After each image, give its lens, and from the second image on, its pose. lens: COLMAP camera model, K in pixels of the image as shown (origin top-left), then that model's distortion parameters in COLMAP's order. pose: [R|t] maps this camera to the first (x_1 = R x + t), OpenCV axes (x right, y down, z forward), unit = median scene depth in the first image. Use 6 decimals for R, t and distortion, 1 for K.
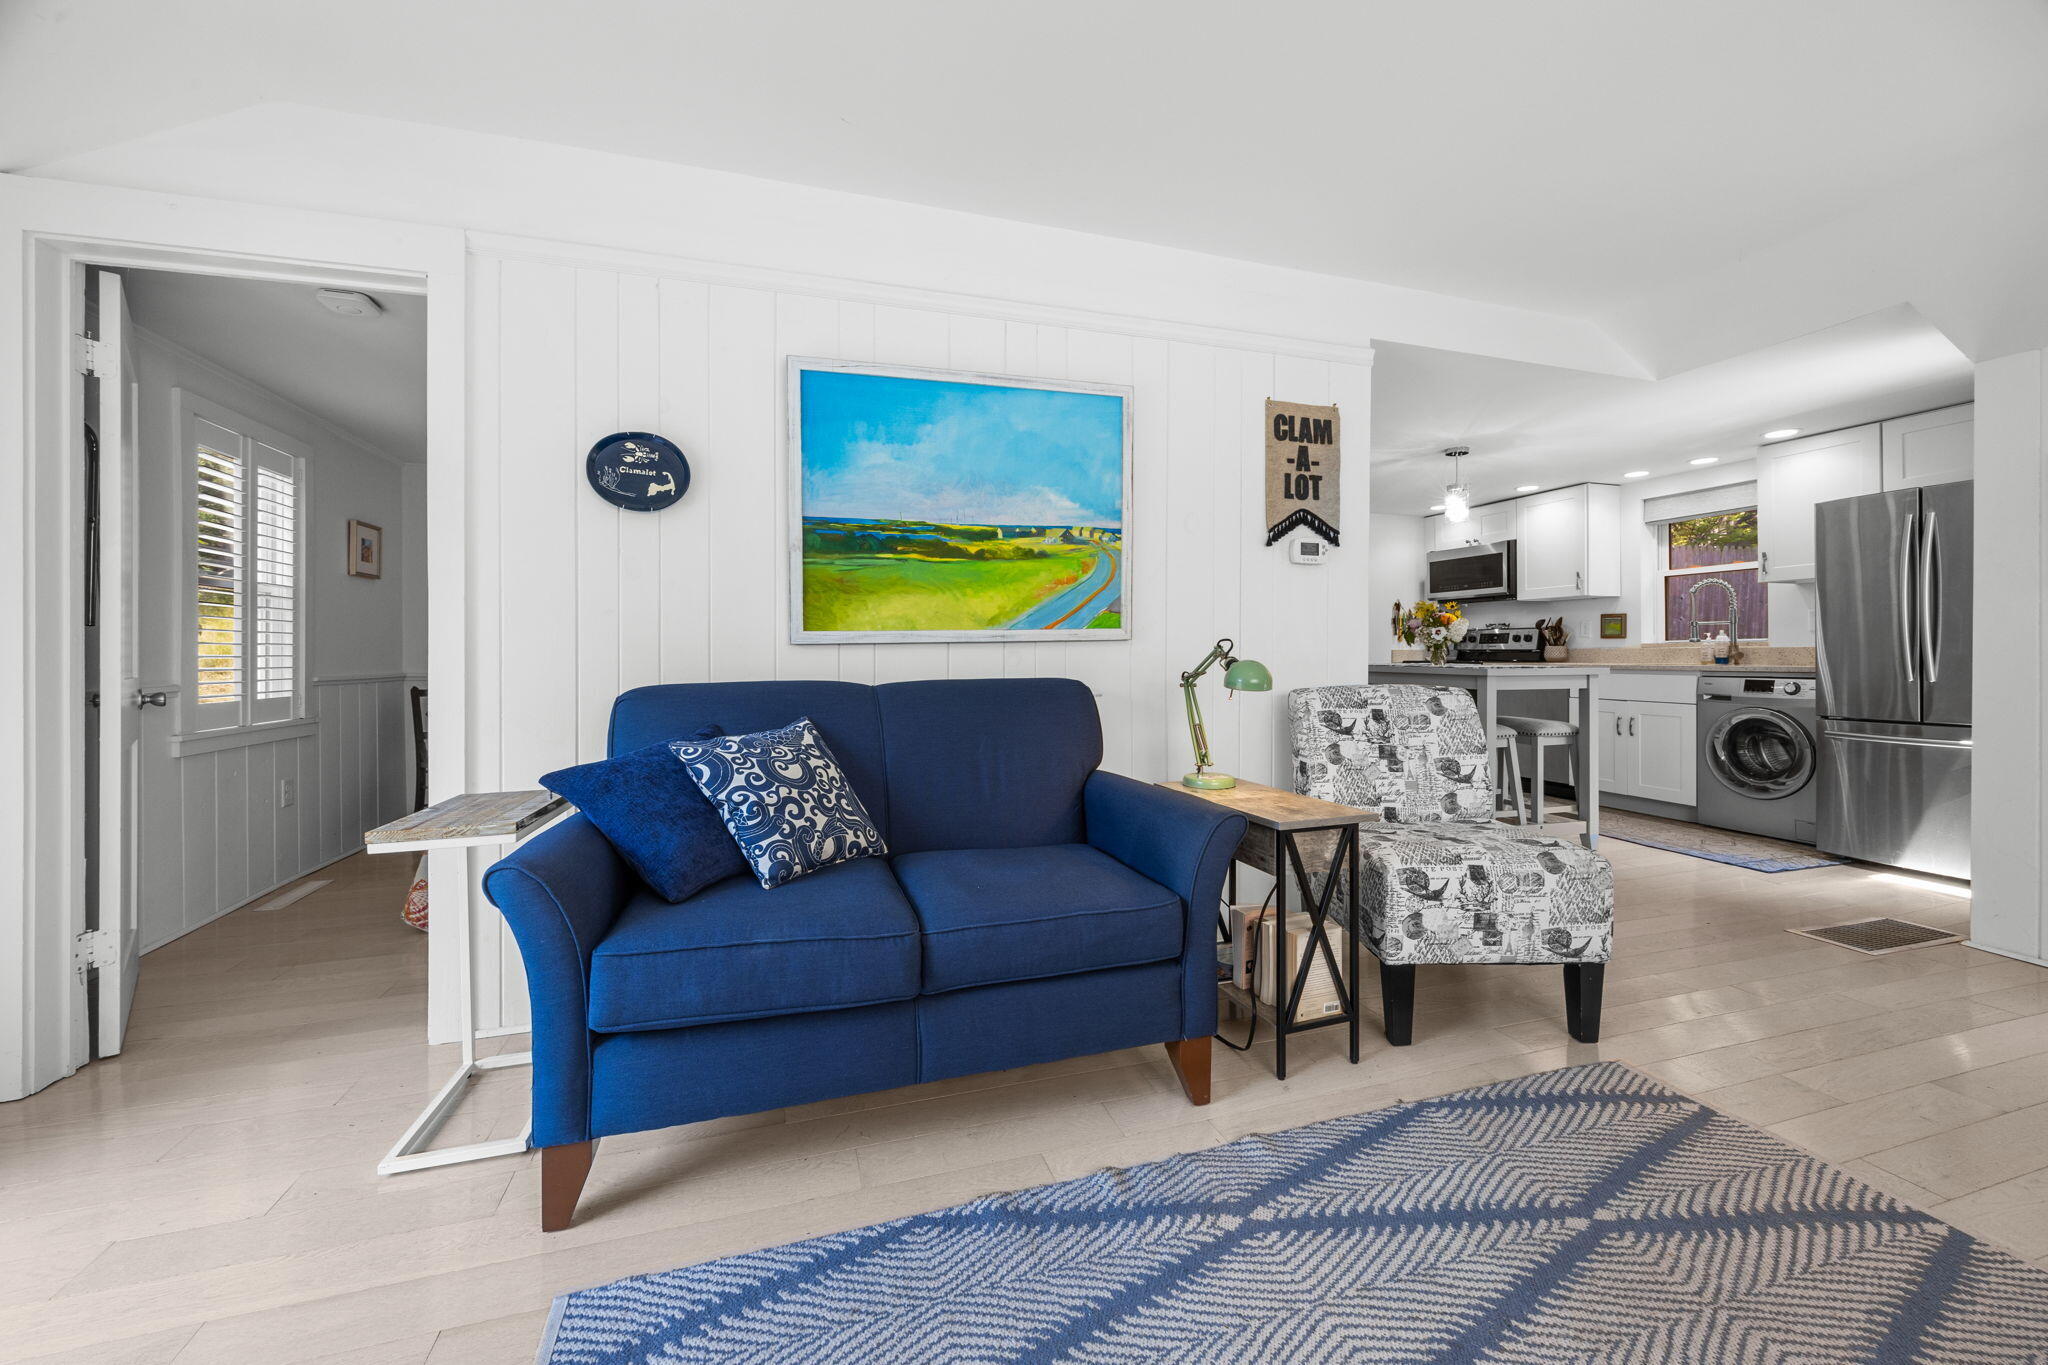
lens RADIAL K [[789.9, 0, 1027.4], [0, 789.9, 652.5], [0, 0, 1]] dist [-0.002070, 0.000218]
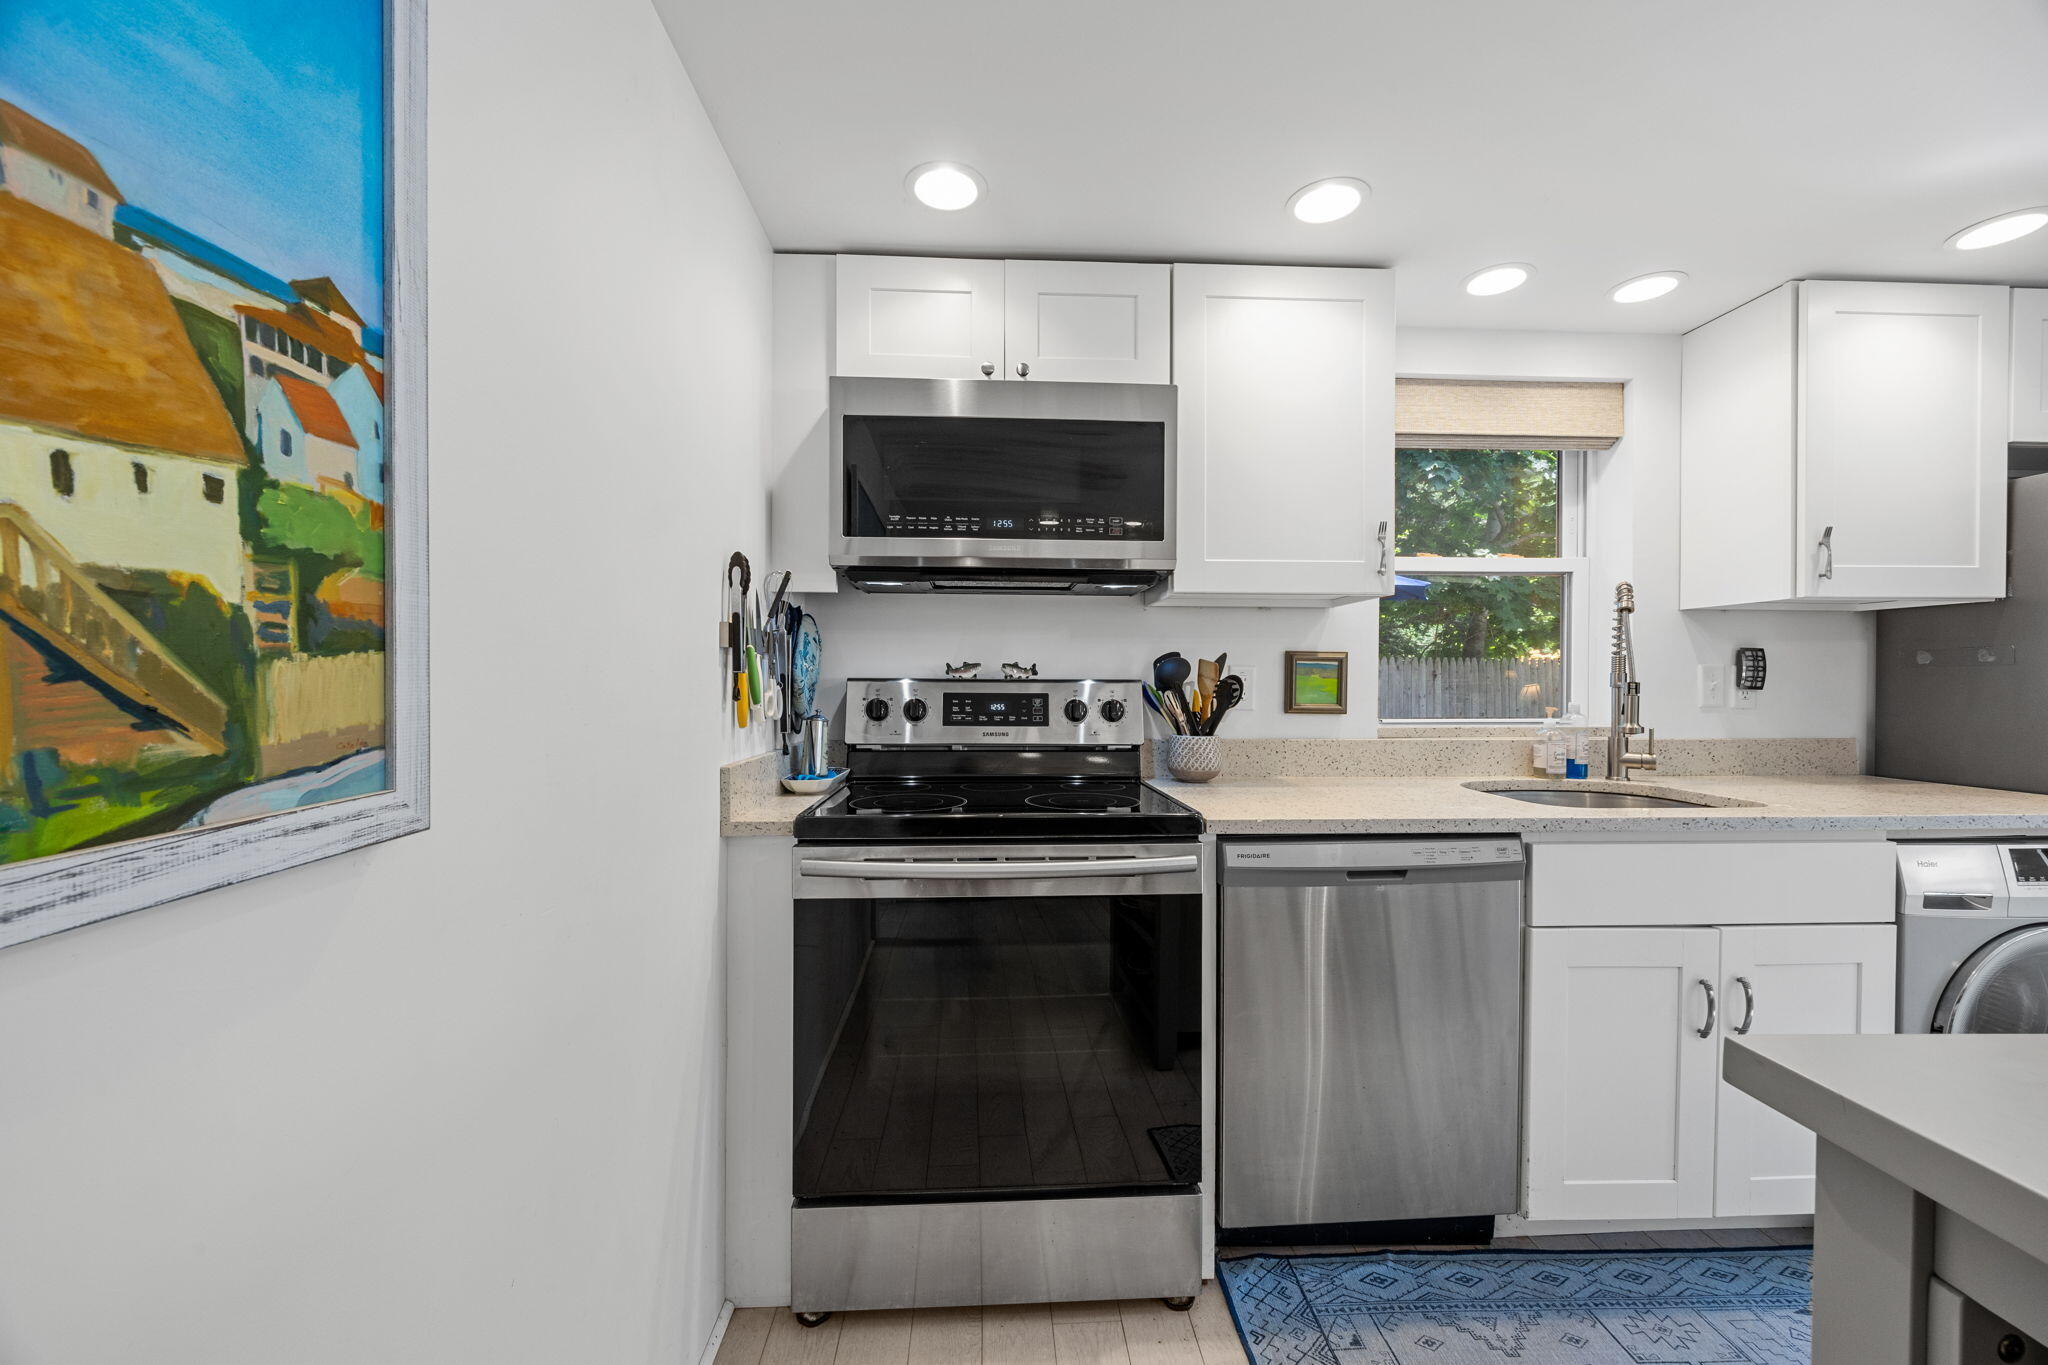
lens RADIAL K [[789.9, 0, 1019.9], [0, 789.9, 686.2], [0, 0, 1]] dist [-0.002070, 0.000218]
pose [[0.250830, -0.001724, 0.968030, 0.407204], [-0.004553, 0.999985, 0.002961, -0.040271], [-0.968020, -0.005150, 0.250819, 1.296616]]
